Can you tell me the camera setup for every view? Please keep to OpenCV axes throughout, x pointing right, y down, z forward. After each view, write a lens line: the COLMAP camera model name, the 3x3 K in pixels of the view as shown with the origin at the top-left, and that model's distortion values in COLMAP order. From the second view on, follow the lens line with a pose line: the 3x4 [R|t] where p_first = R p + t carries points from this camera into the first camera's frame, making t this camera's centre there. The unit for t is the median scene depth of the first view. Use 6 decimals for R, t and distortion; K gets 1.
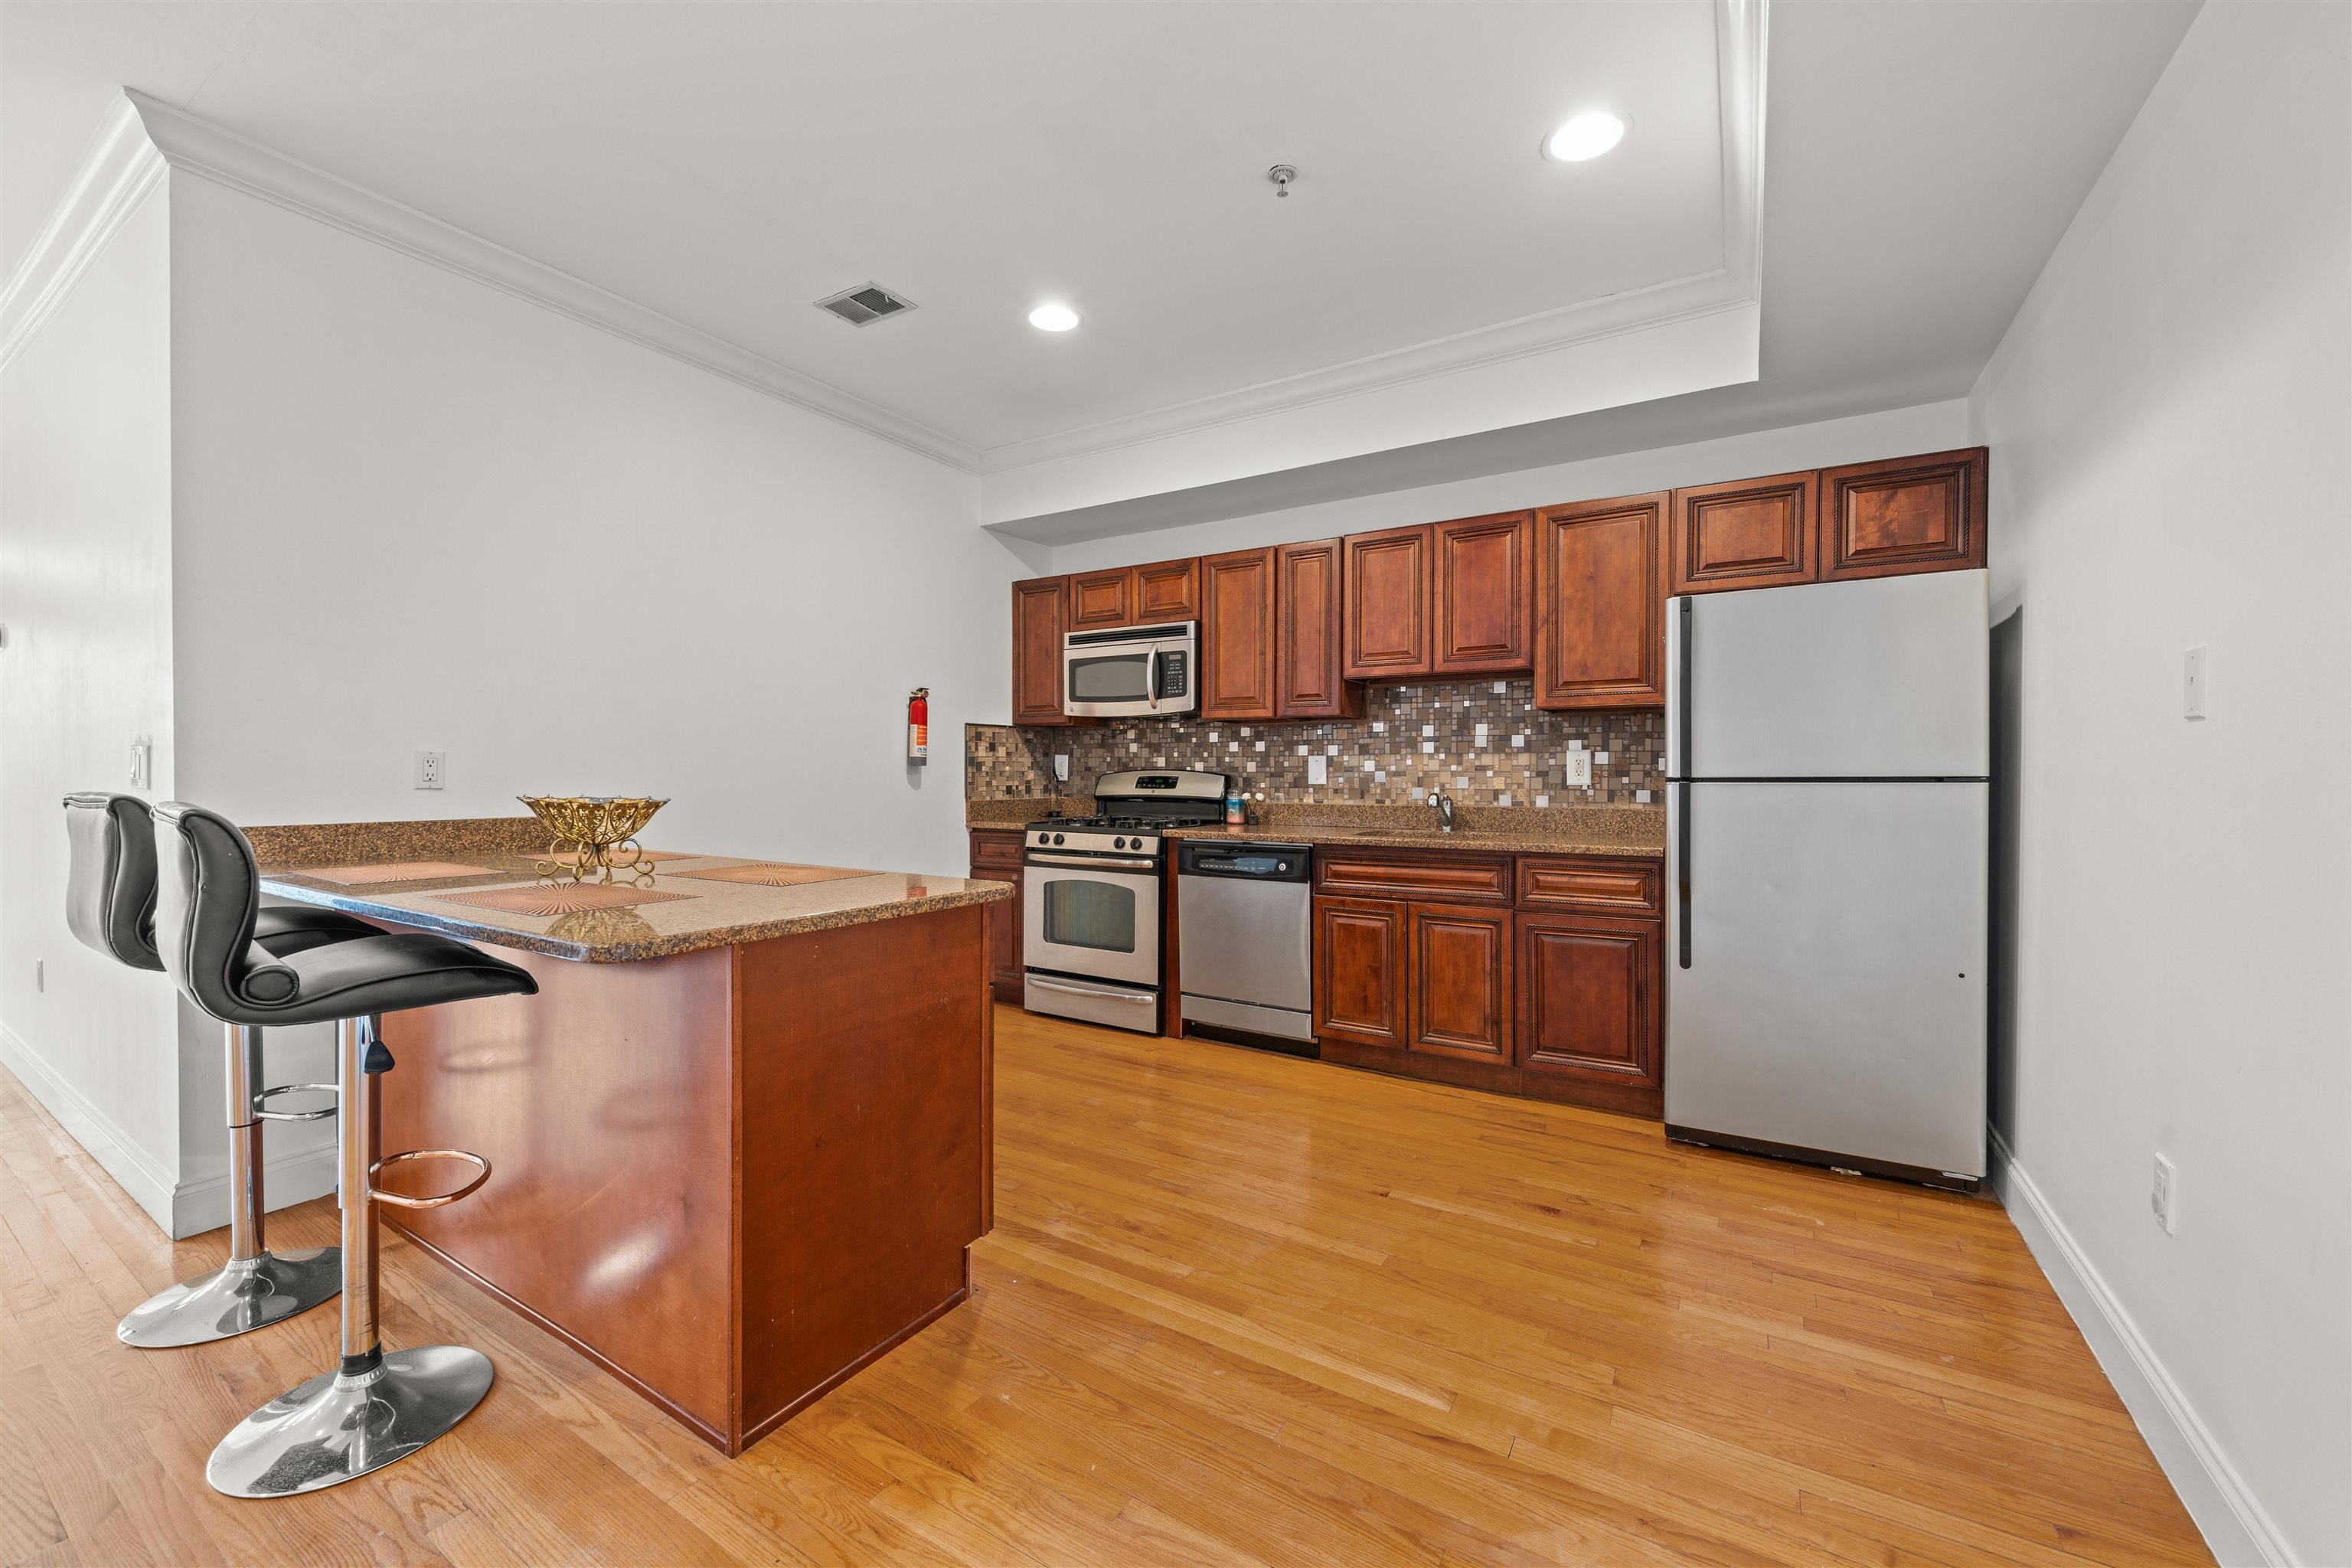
lens RADIAL K [[920.3, 0, 1174.9], [0, 920.3, 792.7], [0, 0, 1]] dist [-0.002735, -0.000634]
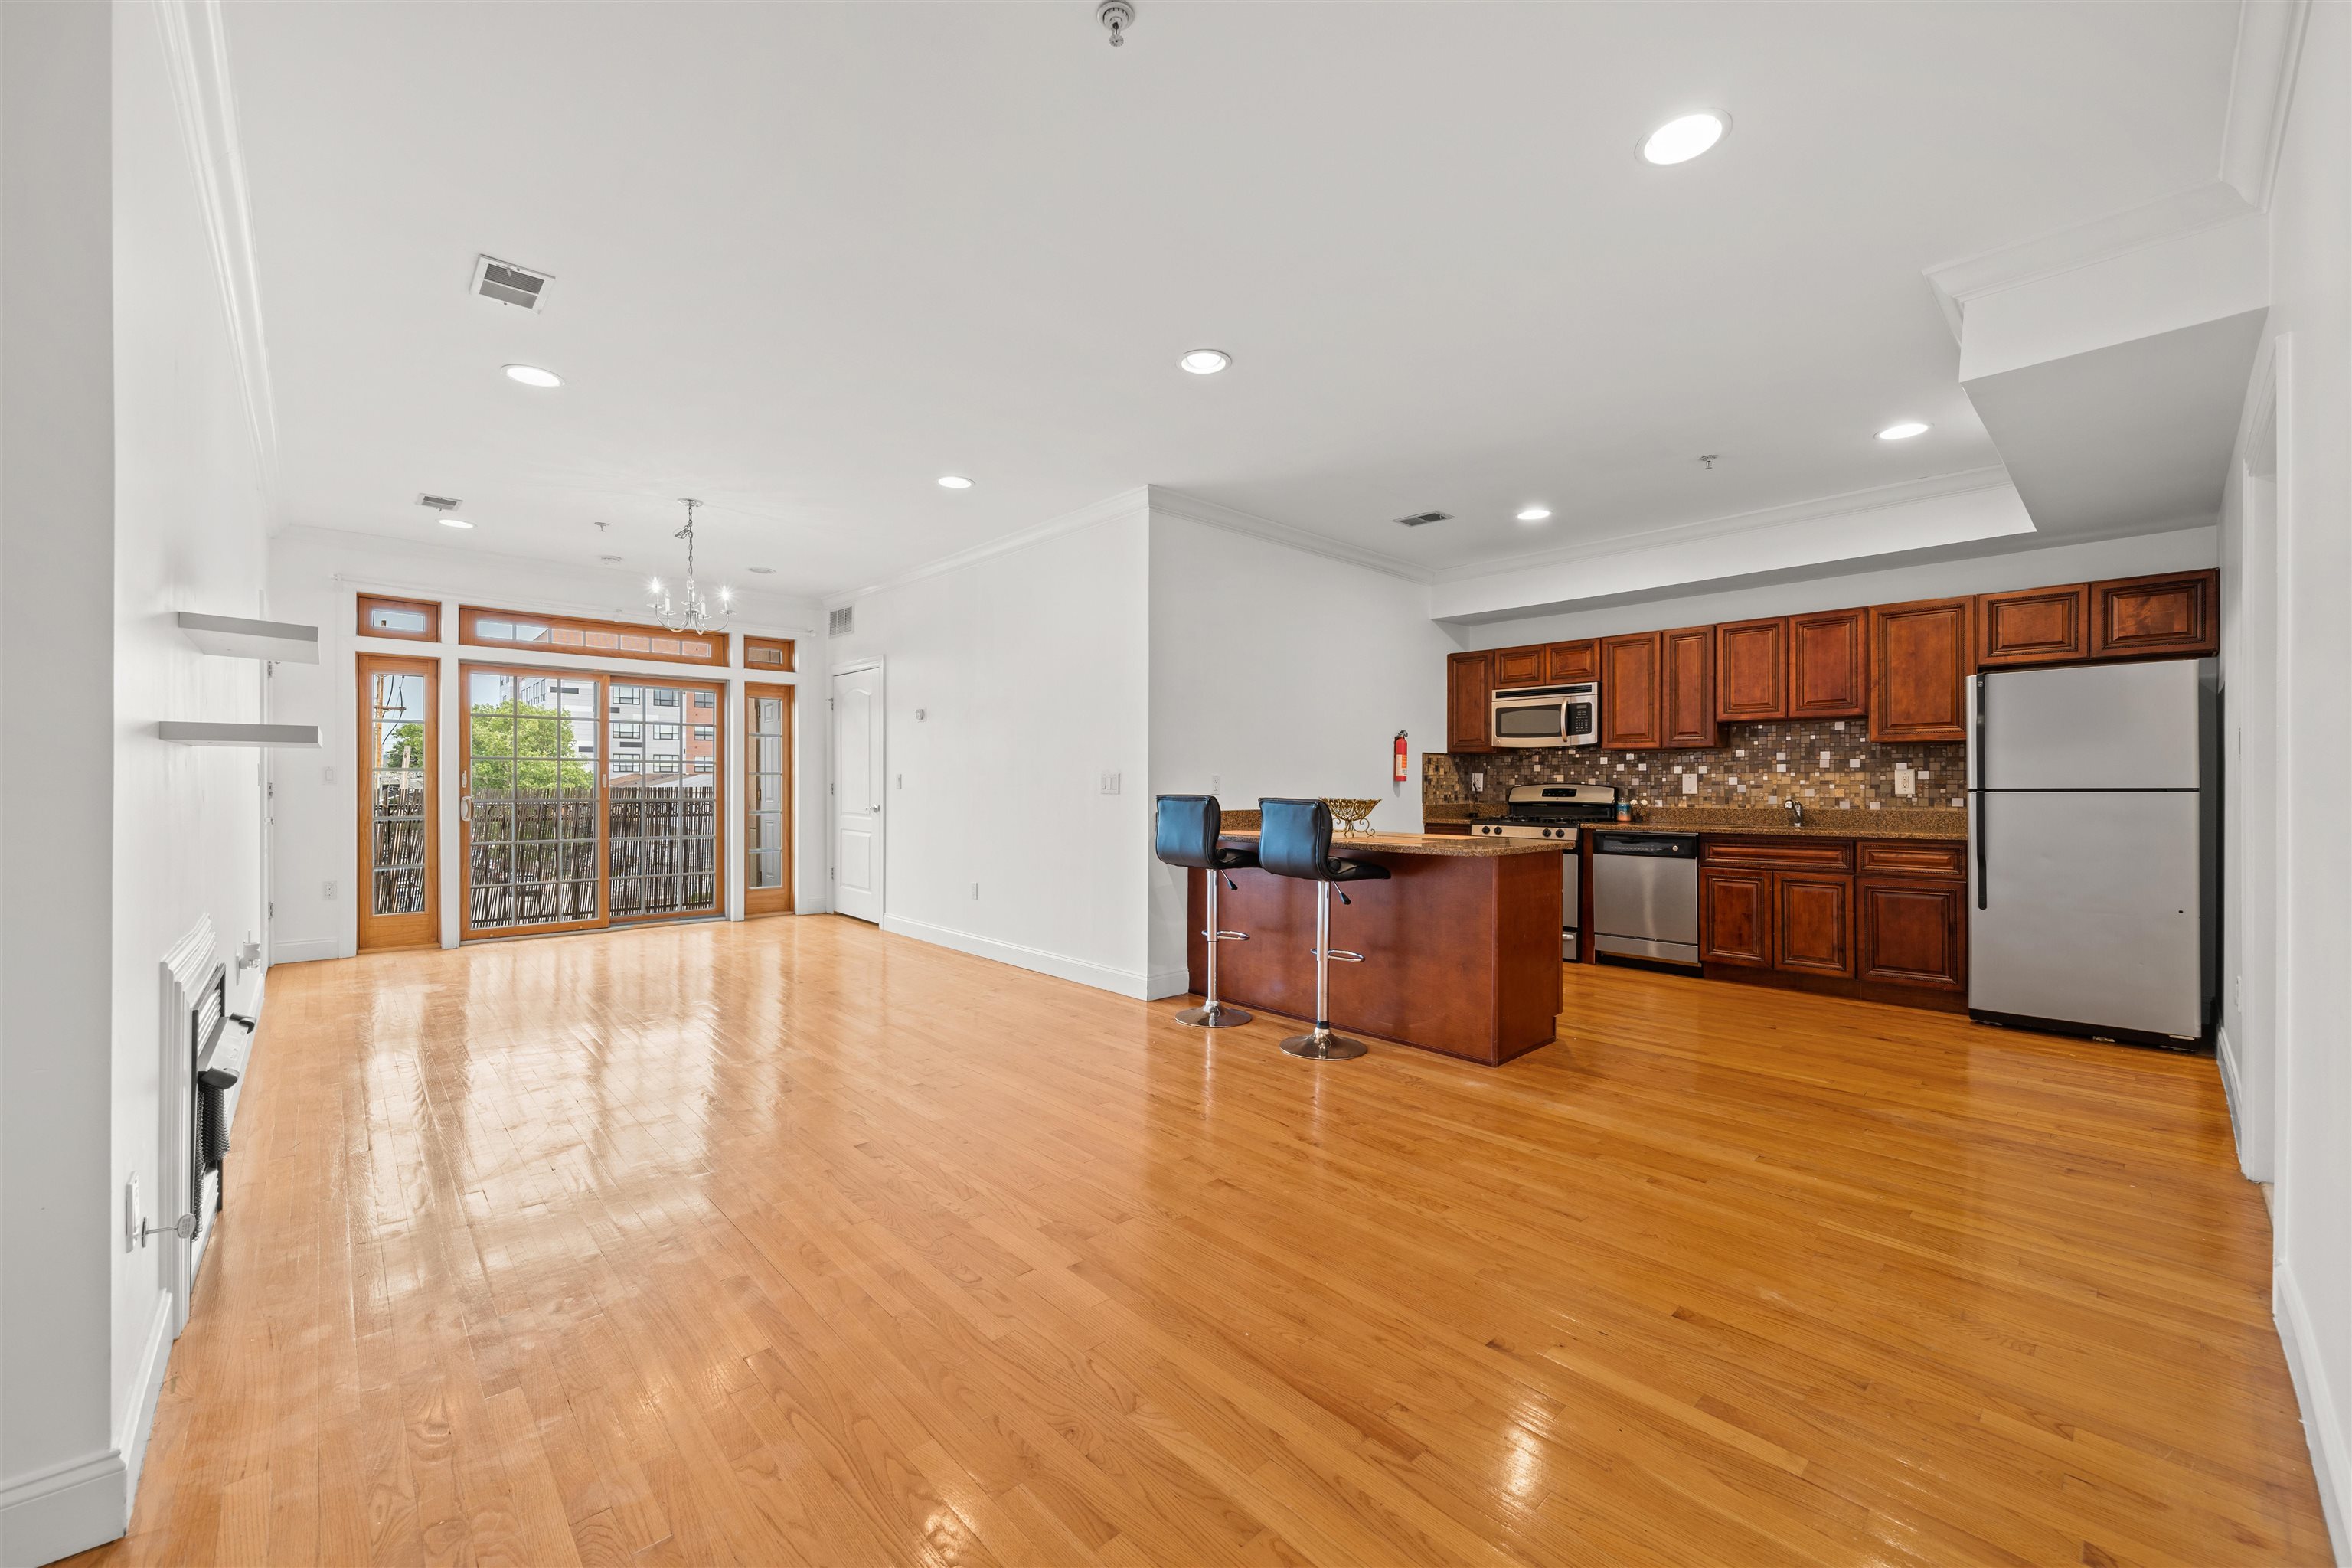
lens RADIAL K [[920.3, 0, 1173.3], [0, 920.3, 788.8], [0, 0, 1]] dist [-0.002735, -0.000634]
pose [[0.964447, 0.000423, -0.264277, -0.307840], [-0.004996, 0.999849, -0.016629, 0.013571], [0.264231, 0.017358, 0.964303, -0.743815]]
